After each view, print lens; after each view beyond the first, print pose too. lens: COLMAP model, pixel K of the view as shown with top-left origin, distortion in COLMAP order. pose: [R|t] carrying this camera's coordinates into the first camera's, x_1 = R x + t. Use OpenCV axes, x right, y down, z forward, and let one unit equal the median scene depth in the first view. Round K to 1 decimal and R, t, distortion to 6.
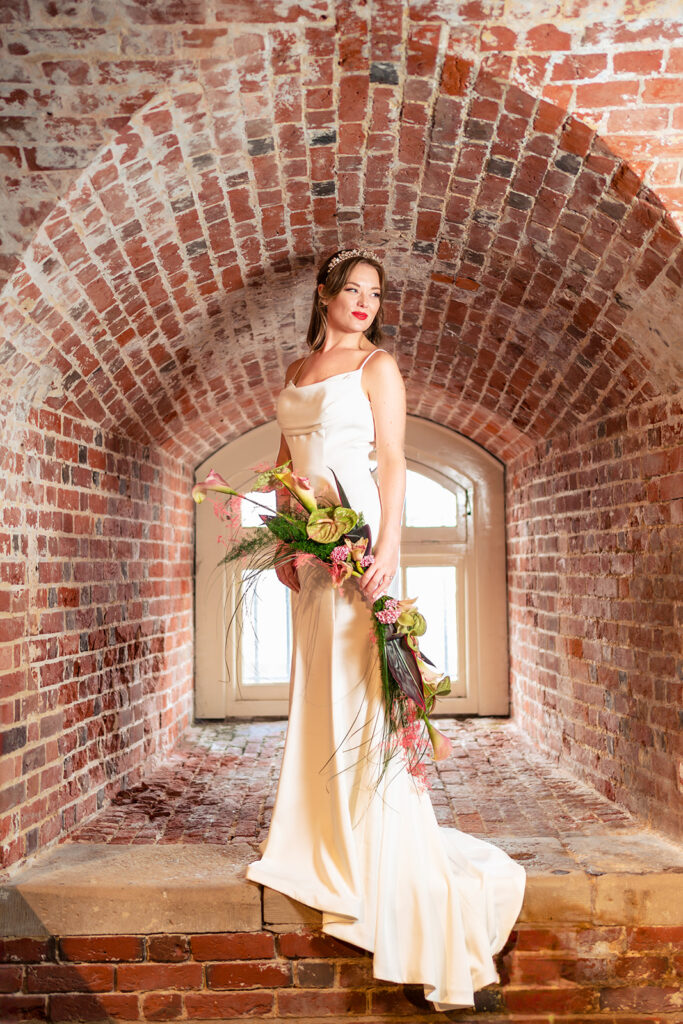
lens RADIAL K [[1005.4, 0, 339.2], [0, 1005.4, 495.0], [0, 0, 1]] dist [0.008434, 0.006373]
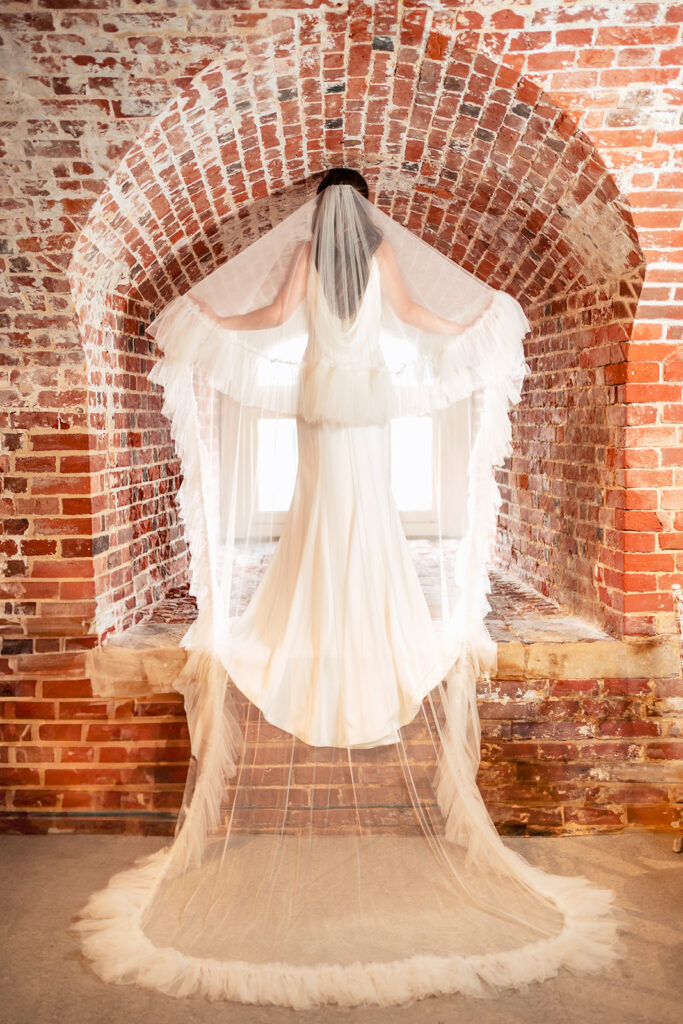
lens RADIAL K [[1005.4, 0, 339.2], [0, 1005.4, 495.0], [0, 0, 1]] dist [0.008434, 0.006373]
pose [[0.999739, 0.001959, 0.022783, -0.035056], [-0.005287, 0.989135, 0.146918, -0.021979], [-0.022248, -0.147000, 0.988886, -0.325781]]
